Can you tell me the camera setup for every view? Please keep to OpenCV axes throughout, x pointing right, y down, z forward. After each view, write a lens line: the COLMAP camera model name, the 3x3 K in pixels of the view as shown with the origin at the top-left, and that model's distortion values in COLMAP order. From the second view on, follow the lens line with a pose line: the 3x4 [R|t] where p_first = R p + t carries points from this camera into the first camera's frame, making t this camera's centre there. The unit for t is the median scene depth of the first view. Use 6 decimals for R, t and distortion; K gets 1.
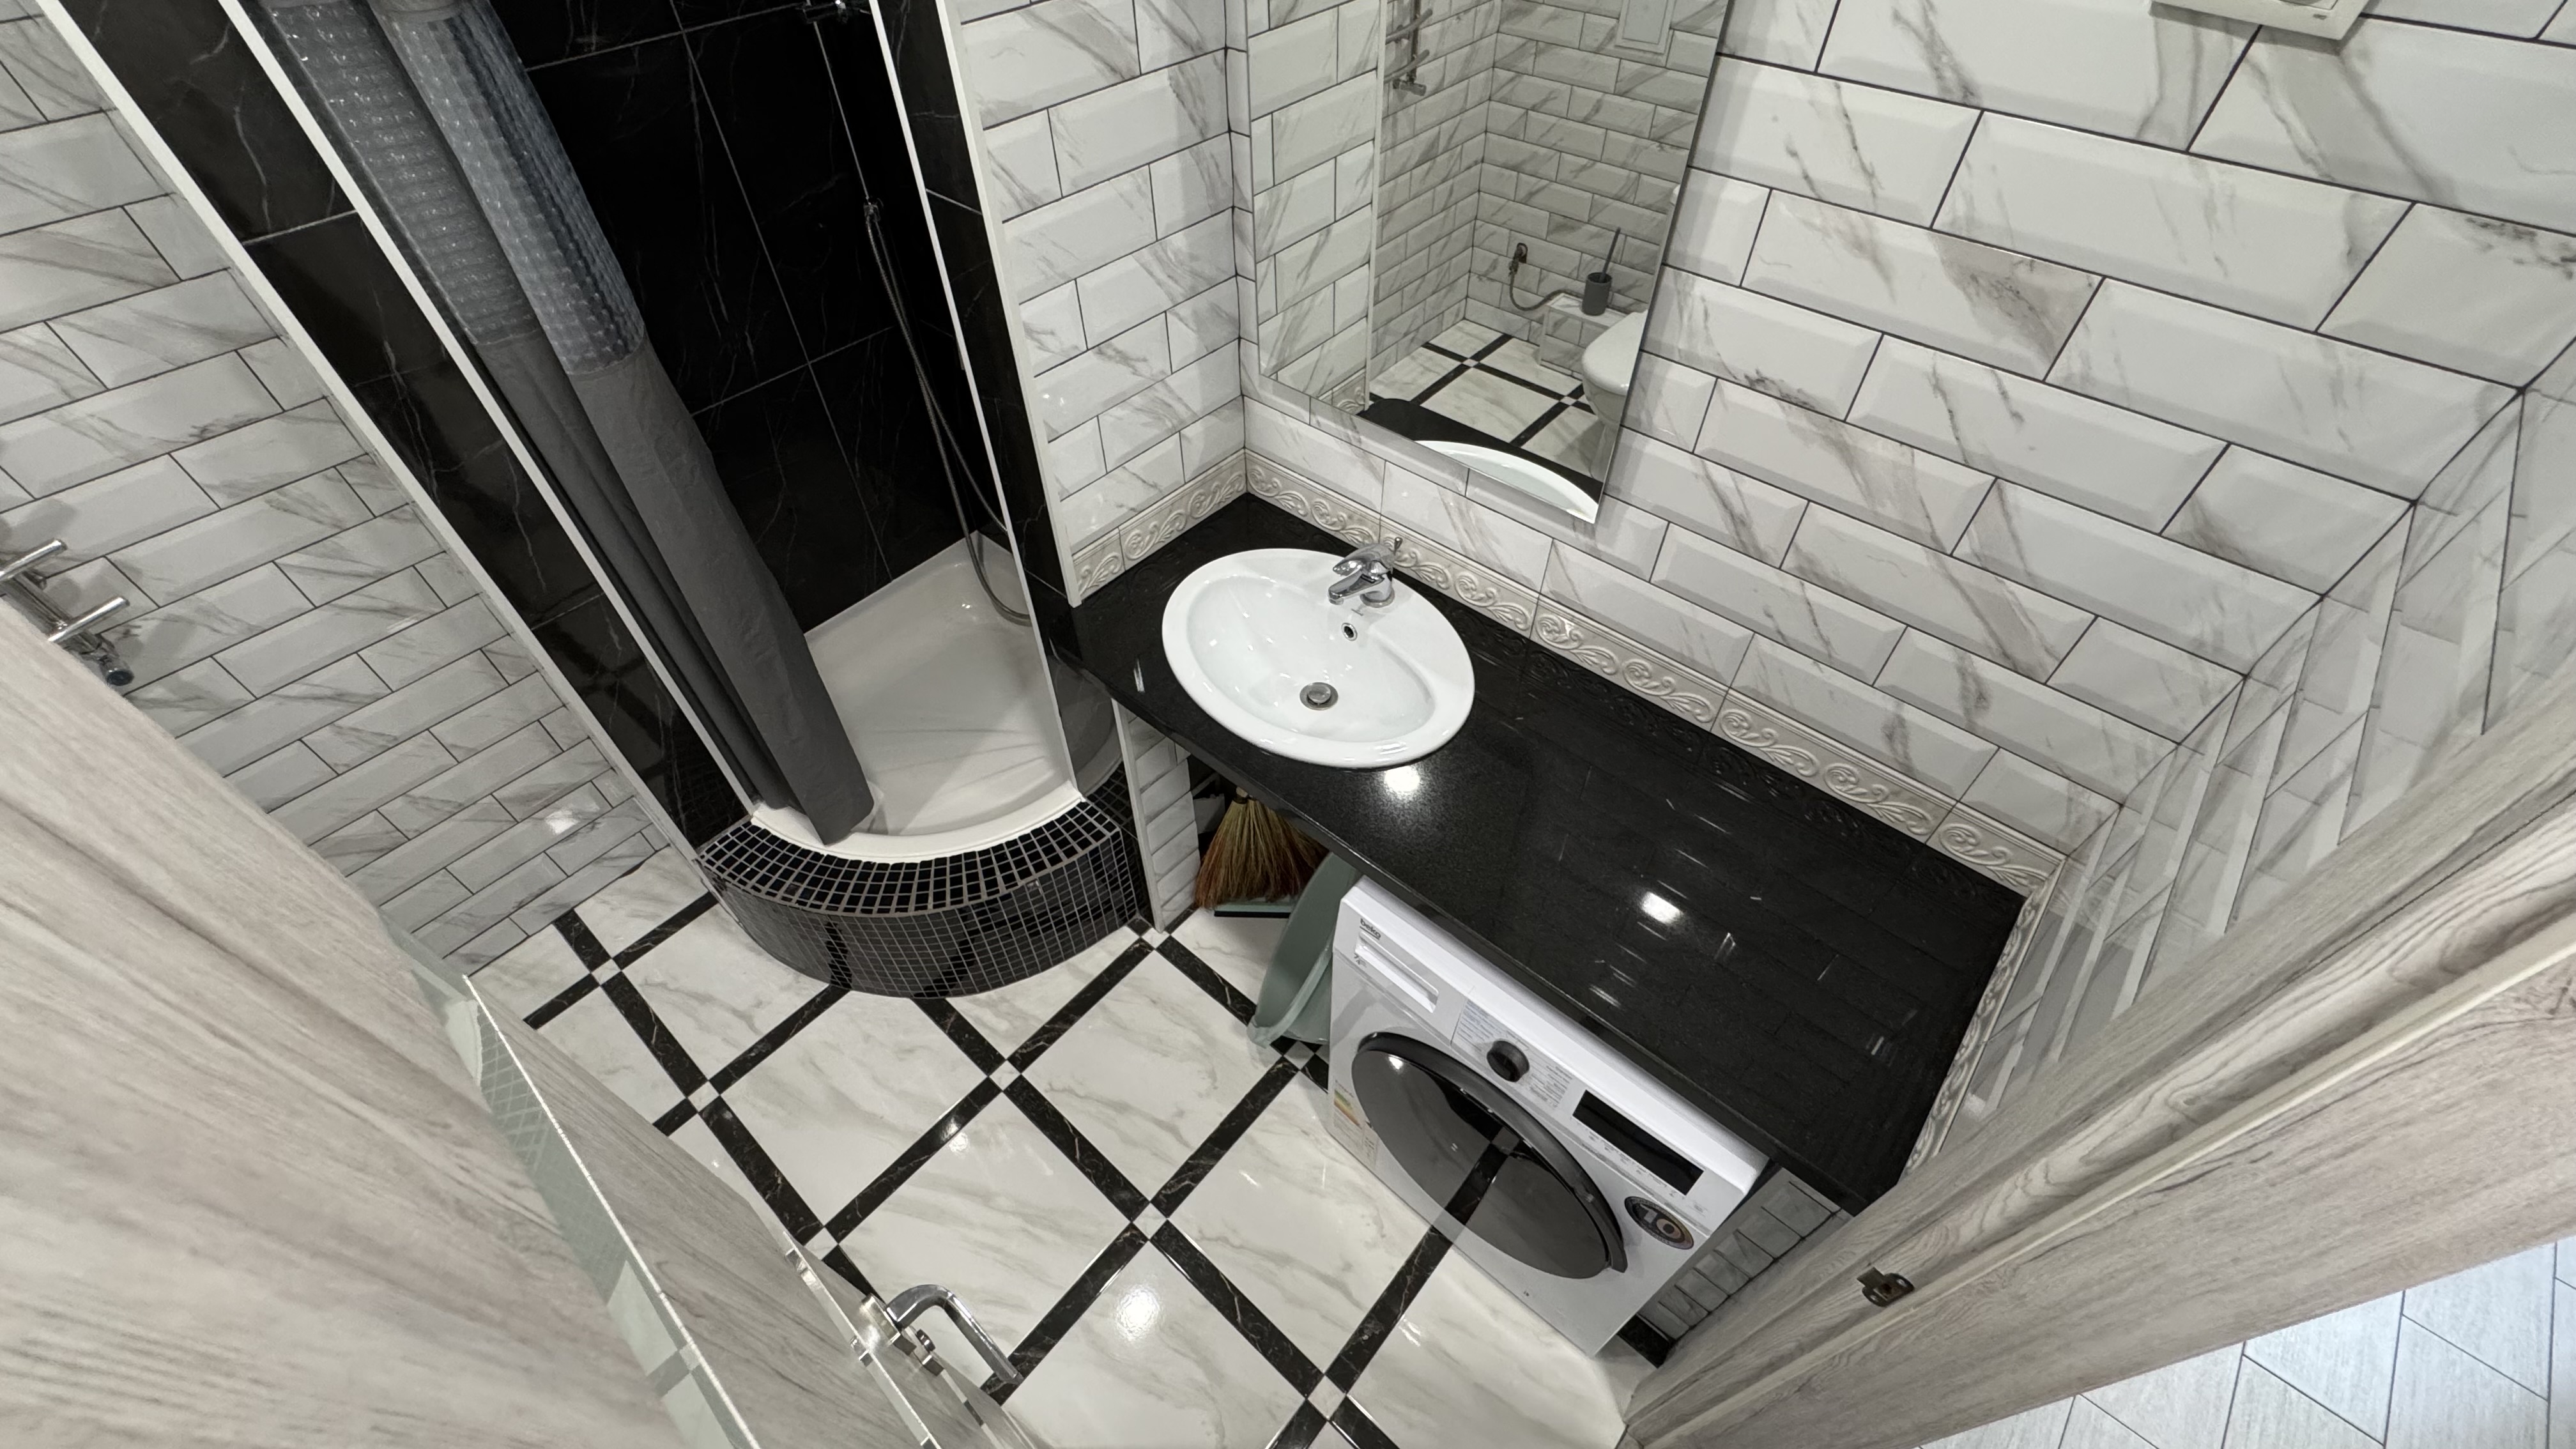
lens RADIAL K [[1026.5, 0, 1291.2], [0, 1026.5, 725.7], [0, 0, 1]] dist [-0.003073, 0.000390]
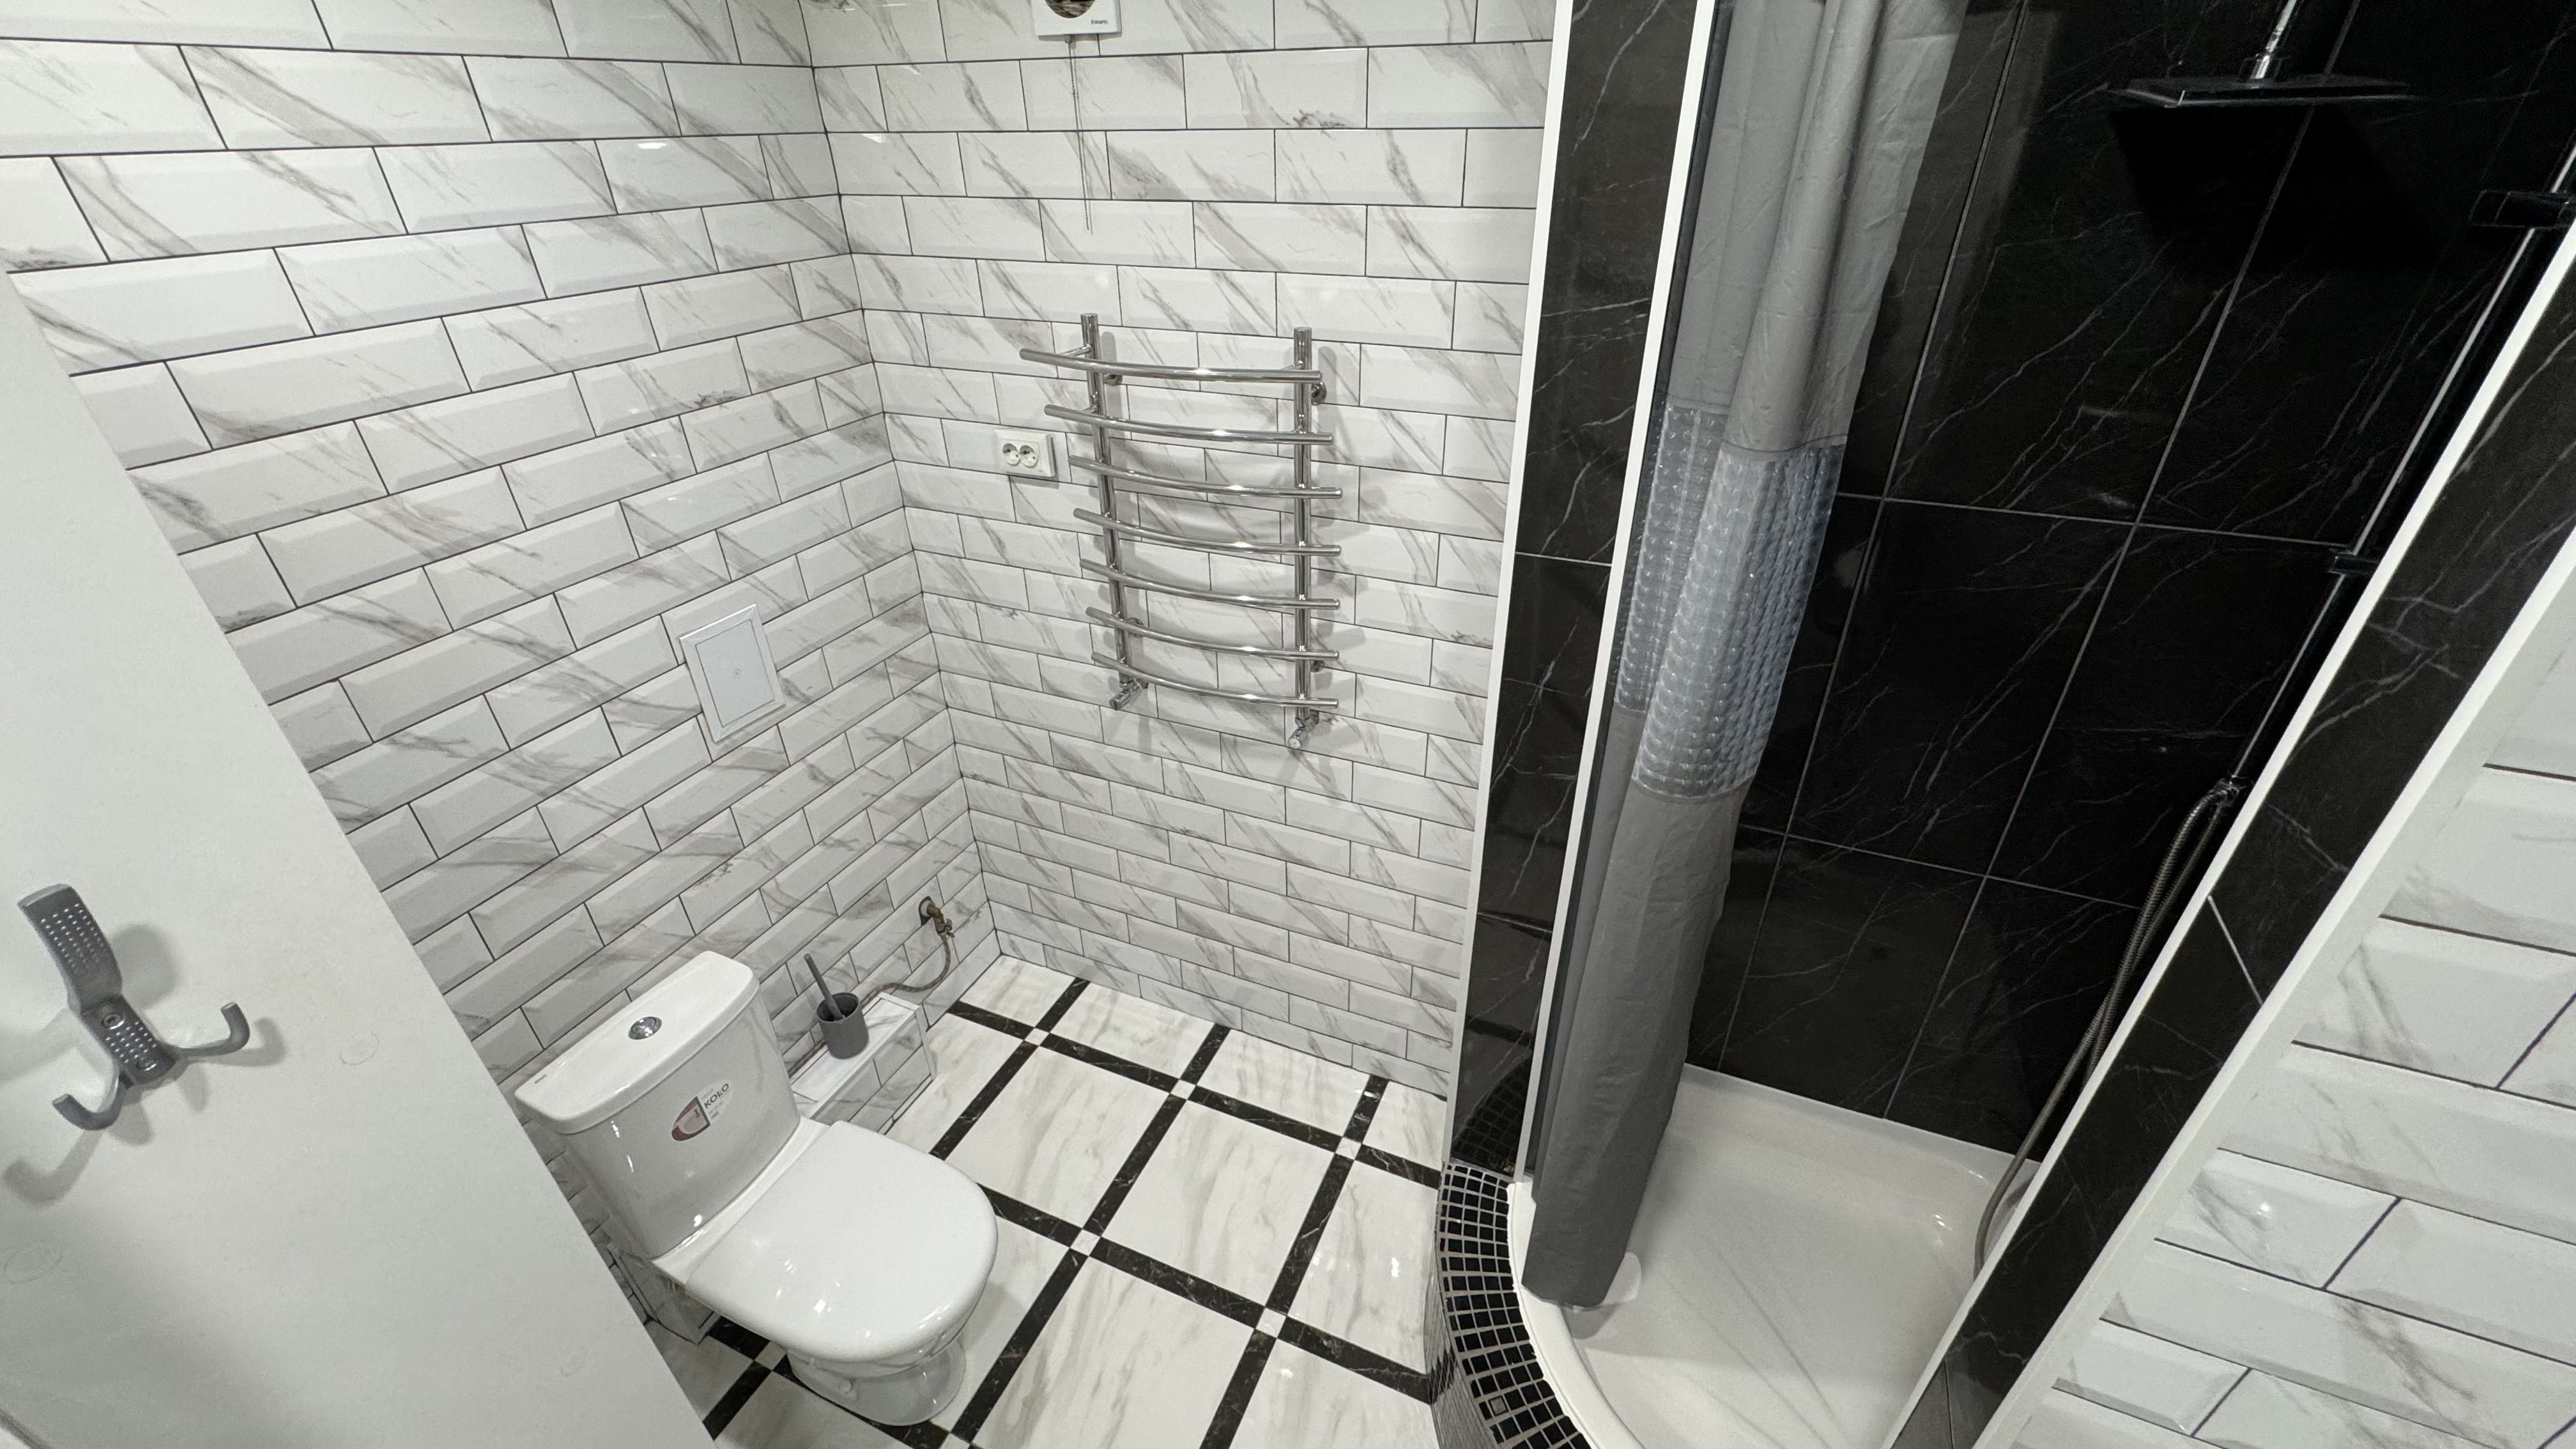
lens RADIAL K [[1026.5, 0, 1290.8], [0, 1026.5, 726.2], [0, 0, 1]] dist [-0.003073, 0.000390]
pose [[0.299779, 0.490281, -0.818387, -0.069337], [-0.702020, 0.694238, 0.158752, -0.252492], [0.645988, 0.526934, 0.552304, 0.238389]]
